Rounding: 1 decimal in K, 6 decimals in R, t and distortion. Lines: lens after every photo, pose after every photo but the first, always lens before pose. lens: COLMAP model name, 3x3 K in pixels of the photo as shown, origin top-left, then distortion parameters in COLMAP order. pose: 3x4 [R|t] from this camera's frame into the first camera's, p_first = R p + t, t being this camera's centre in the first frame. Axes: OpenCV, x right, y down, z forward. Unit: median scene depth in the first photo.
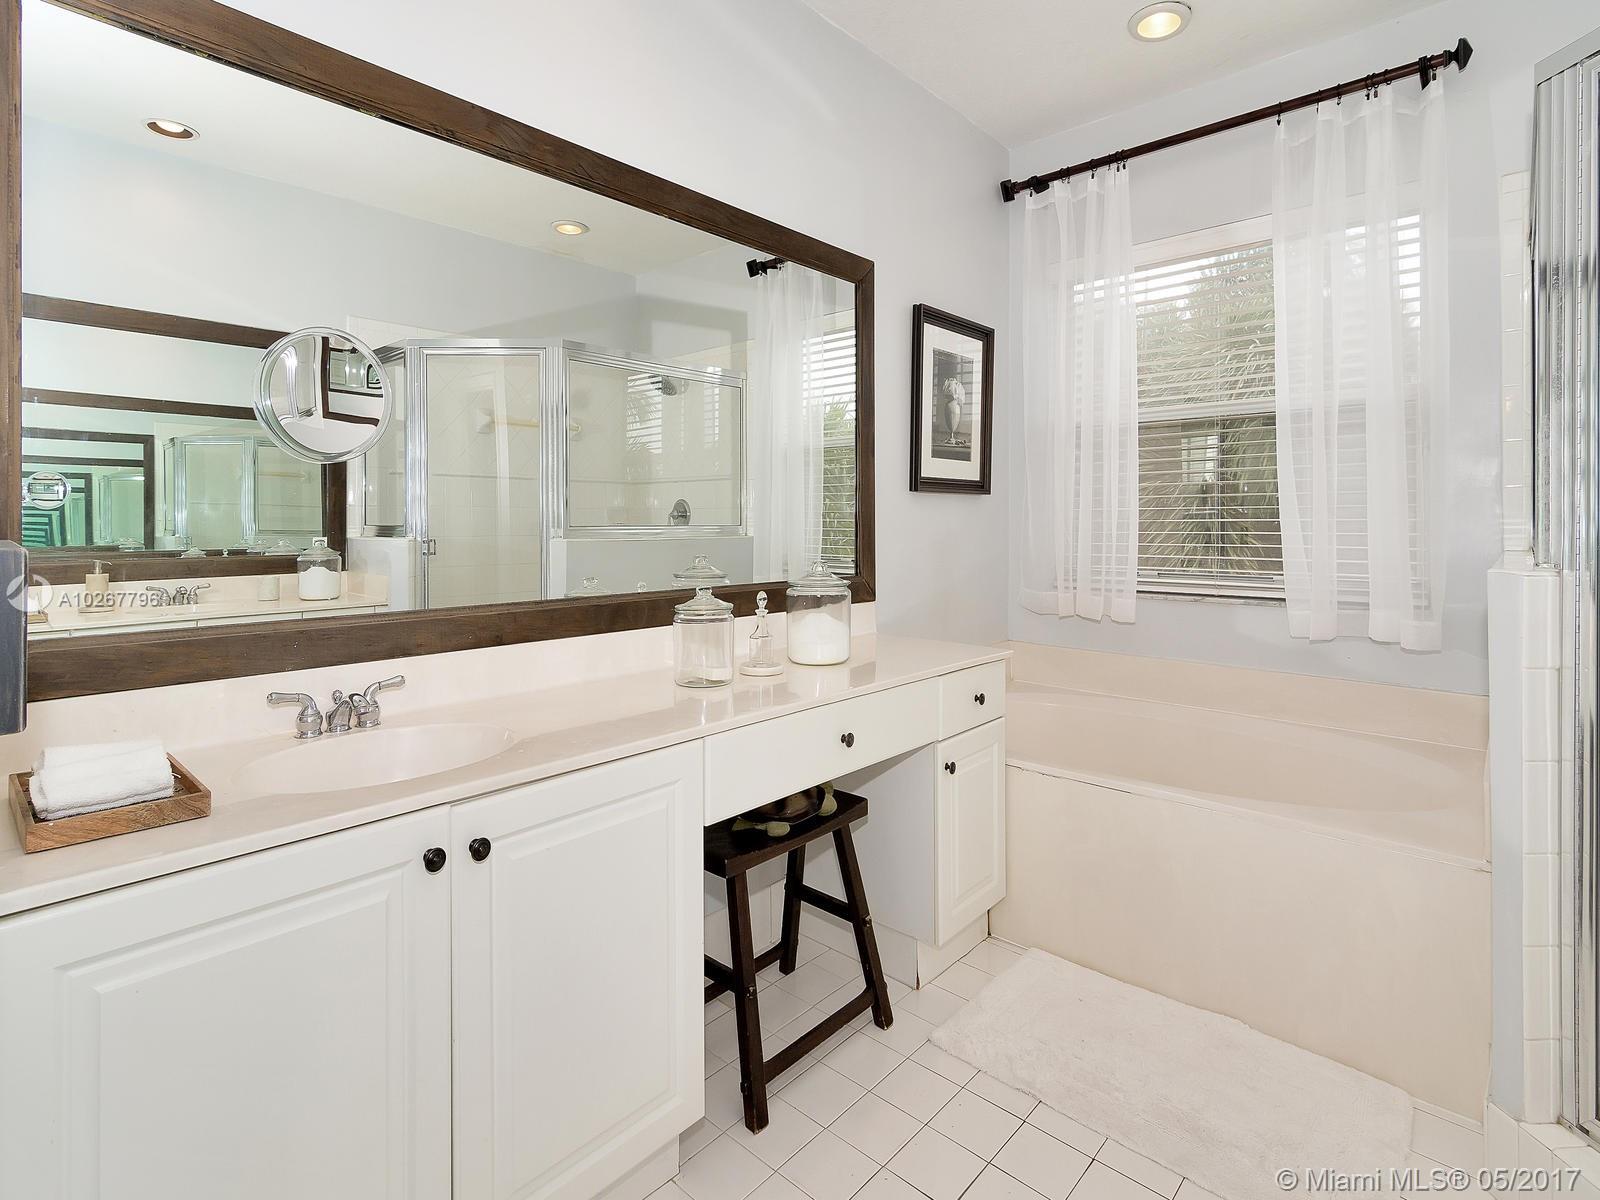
lens RADIAL K [[788.7, 0, 802.8], [0, 788.7, 539.0], [0, 0, 1]] dist [-0.000575, -0.000079]
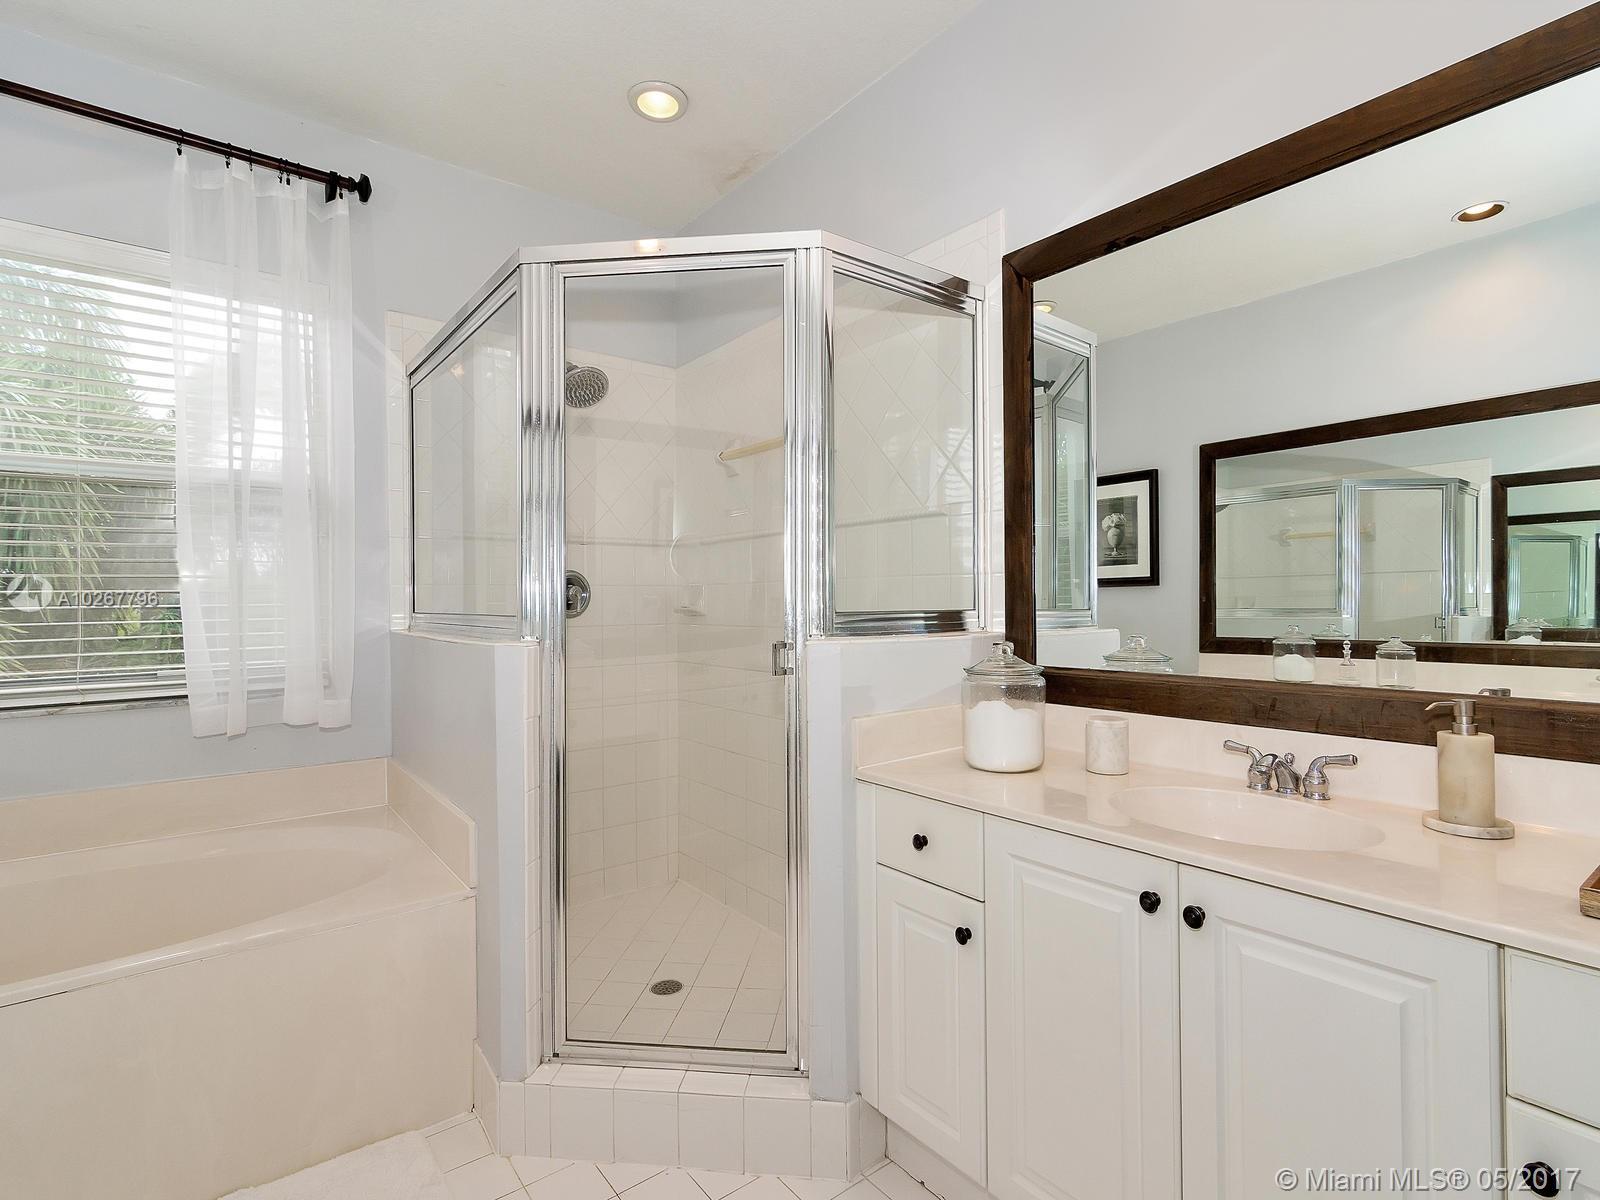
lens RADIAL K [[805.9, 0, 800.0], [0, 805.9, 600.0], [0, 0, 1]] dist [0.000153, 0.000031]
pose [[0.168707, -0.001075, 0.985666, -0.178105], [0.029780, 0.999548, -0.004007, -0.007020], [-0.985216, 0.030029, 0.168663, 0.199717]]
